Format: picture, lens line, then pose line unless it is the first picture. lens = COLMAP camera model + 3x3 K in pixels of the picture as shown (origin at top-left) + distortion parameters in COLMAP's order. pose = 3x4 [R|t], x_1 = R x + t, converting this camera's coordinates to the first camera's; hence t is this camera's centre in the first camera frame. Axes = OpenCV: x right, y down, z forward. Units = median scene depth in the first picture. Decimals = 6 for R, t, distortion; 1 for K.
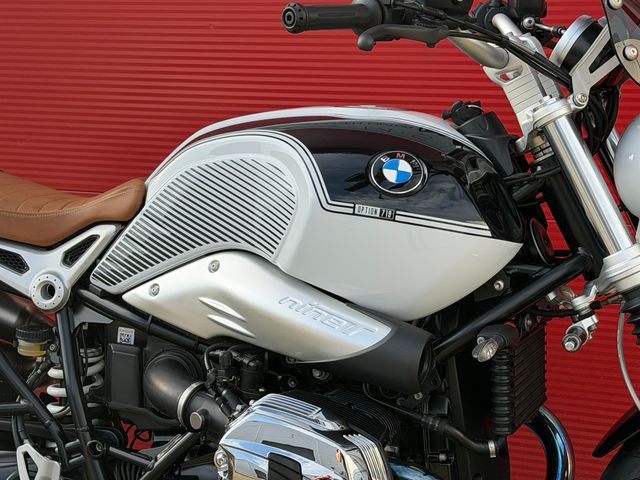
lens RADIAL K [[1430.0, 0, 318.6], [0, 1430.0, 233.9], [0, 0, 1]] dist [0.145831, 0.000000]
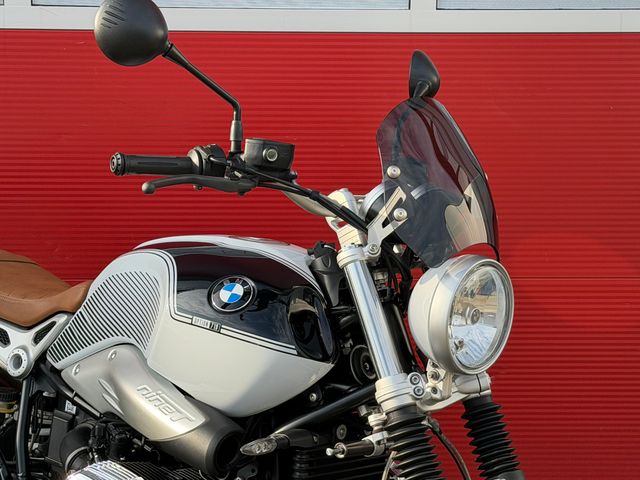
lens RADIAL K [[1430.0, 0, 315.5], [0, 1430.0, 250.4], [0, 0, 1]] dist [0.145831, 0.000000]
pose [[0.950951, 0.091791, -0.295408, 0.432134], [-0.110666, 0.992708, -0.047785, -0.026294], [0.288868, 0.078133, 0.954175, -0.137062]]
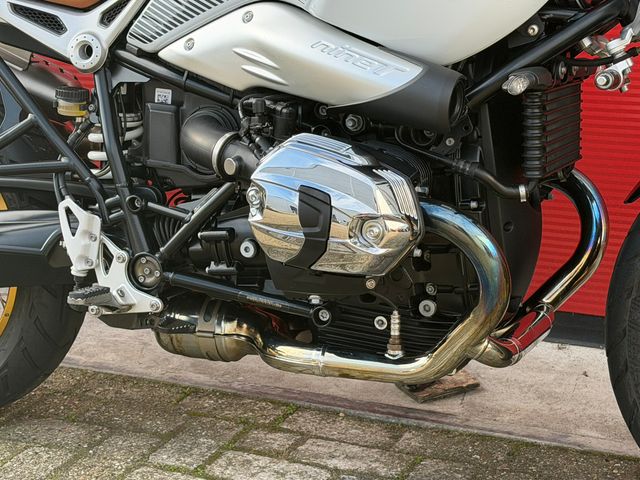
lens RADIAL K [[1430.0, 0, 317.3], [0, 1430.0, 246.1], [0, 0, 1]] dist [0.145831, 0.000000]
pose [[0.999088, 0.004538, -0.042450, 0.017971], [-0.001003, 0.996555, 0.082925, 0.094332], [0.042680, -0.082807, 0.995651, -0.010176]]
